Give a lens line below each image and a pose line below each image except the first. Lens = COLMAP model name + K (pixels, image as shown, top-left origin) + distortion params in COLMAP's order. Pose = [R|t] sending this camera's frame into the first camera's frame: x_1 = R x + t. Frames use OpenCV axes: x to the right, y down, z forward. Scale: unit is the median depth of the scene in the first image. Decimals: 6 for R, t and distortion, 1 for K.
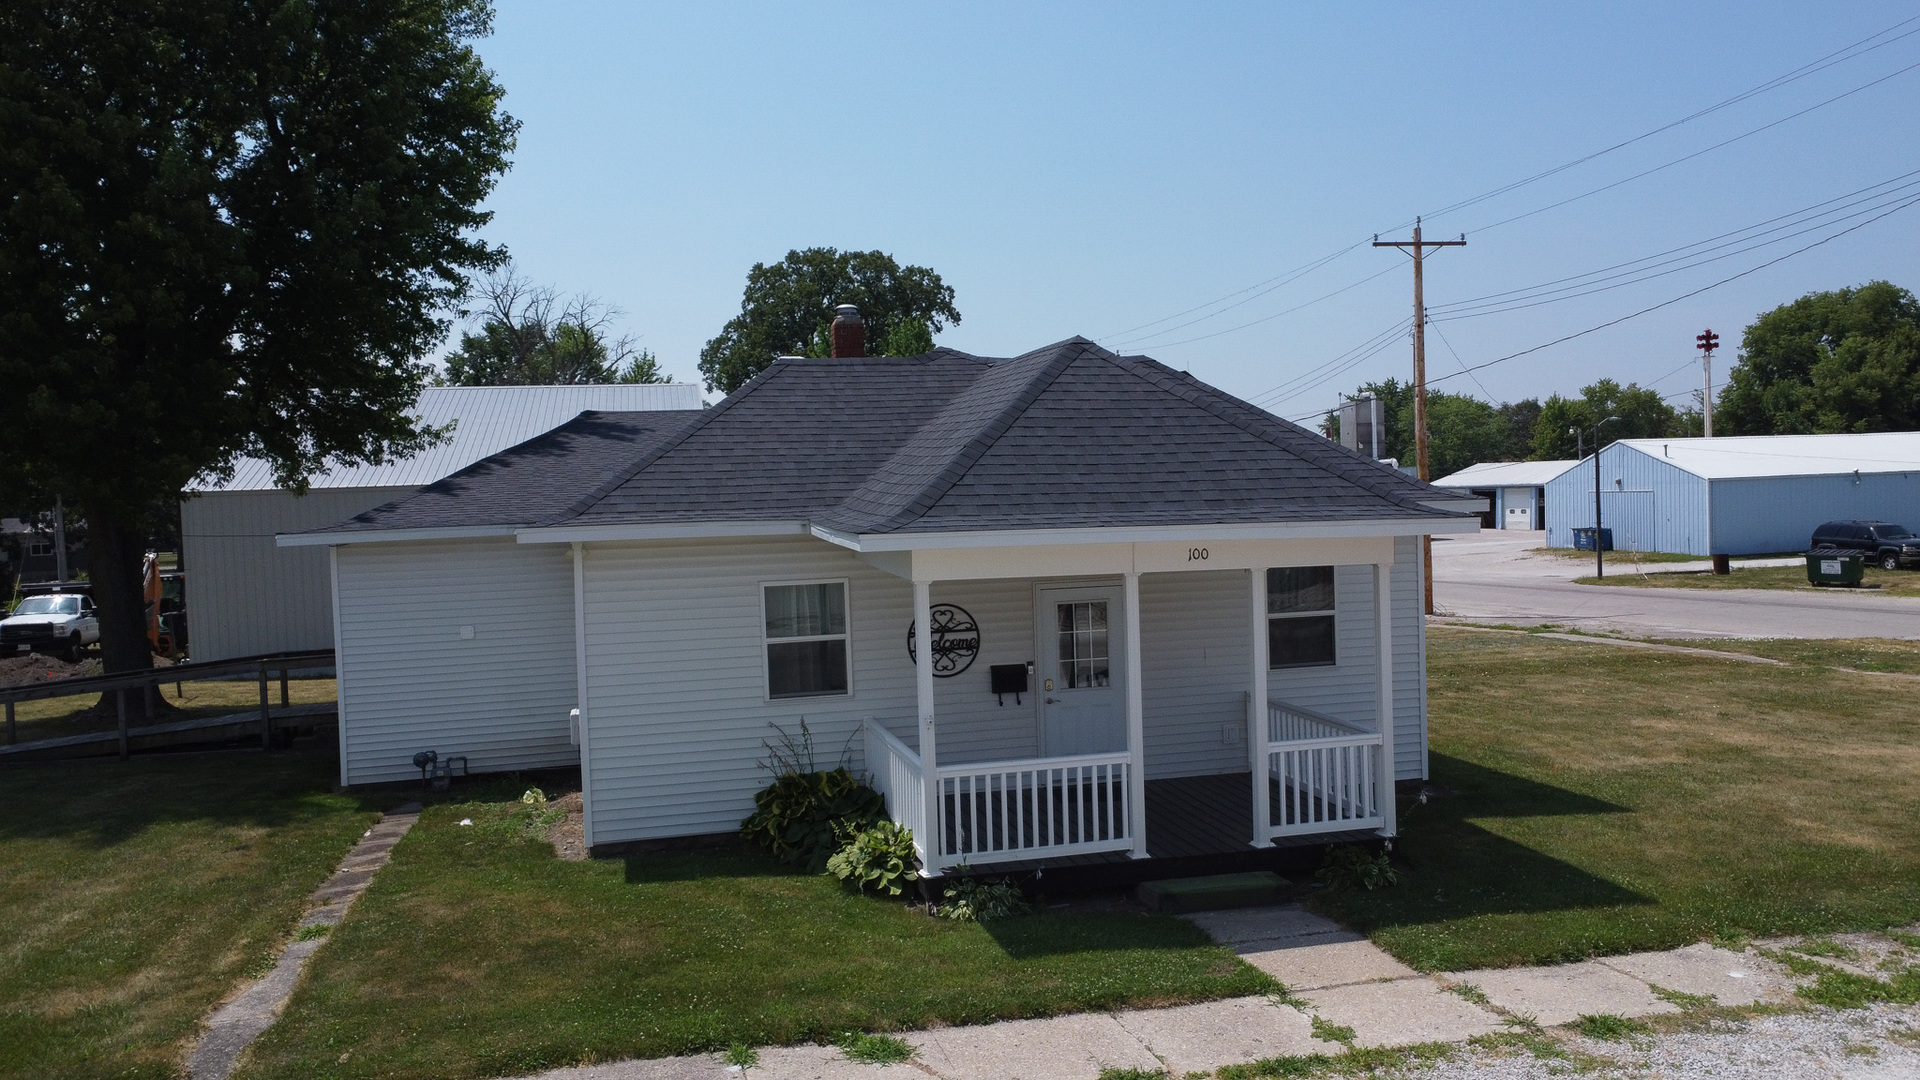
lens RADIAL K [[1440.9, 0, 960.0], [0, 1440.9, 540.0], [0, 0, 1]] dist [-0.009196, -0.000517]
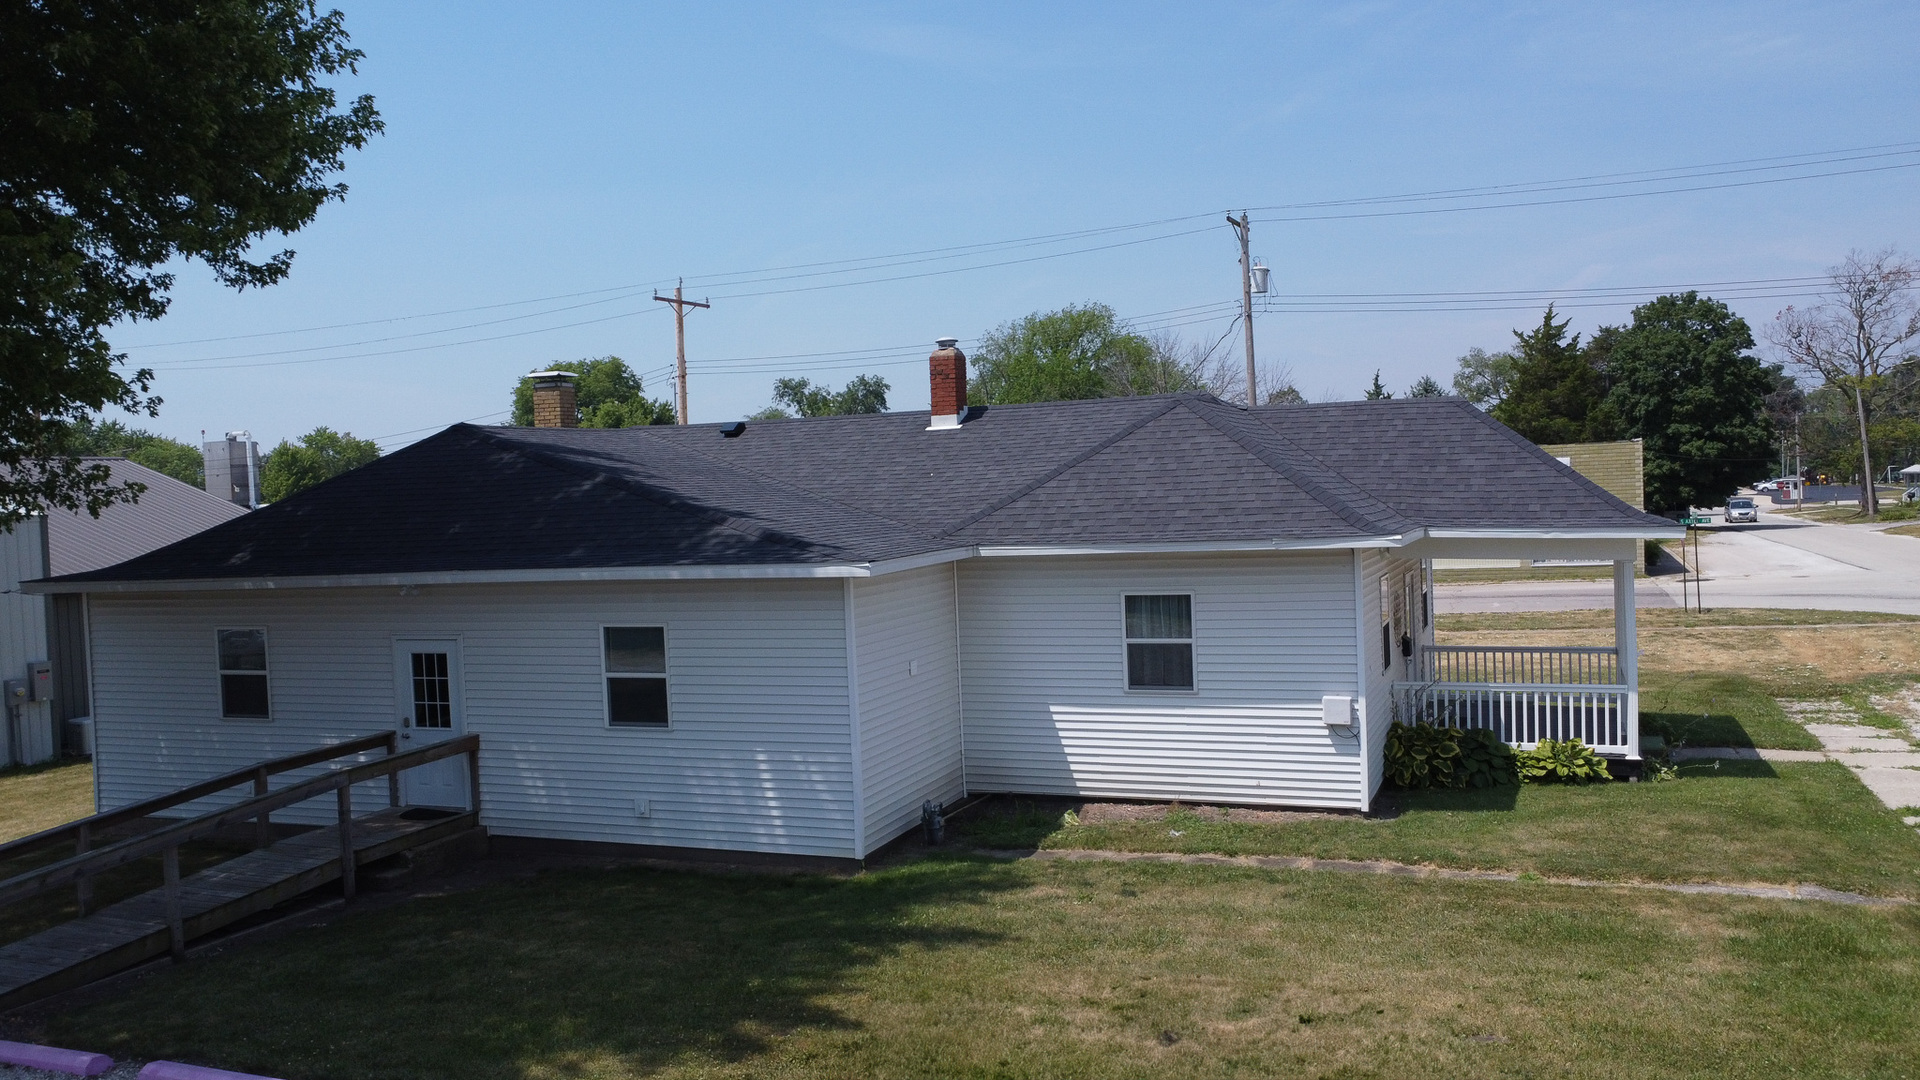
lens RADIAL K [[1440.9, 0, 960.0], [0, 1440.9, 540.0], [0, 0, 1]] dist [-0.009196, -0.000517]
pose [[0.585486, -0.017299, 0.810498, -0.452127], [0.045962, 0.998873, -0.011882, -0.001024], [-0.809378, 0.044209, 0.585621, 0.189851]]
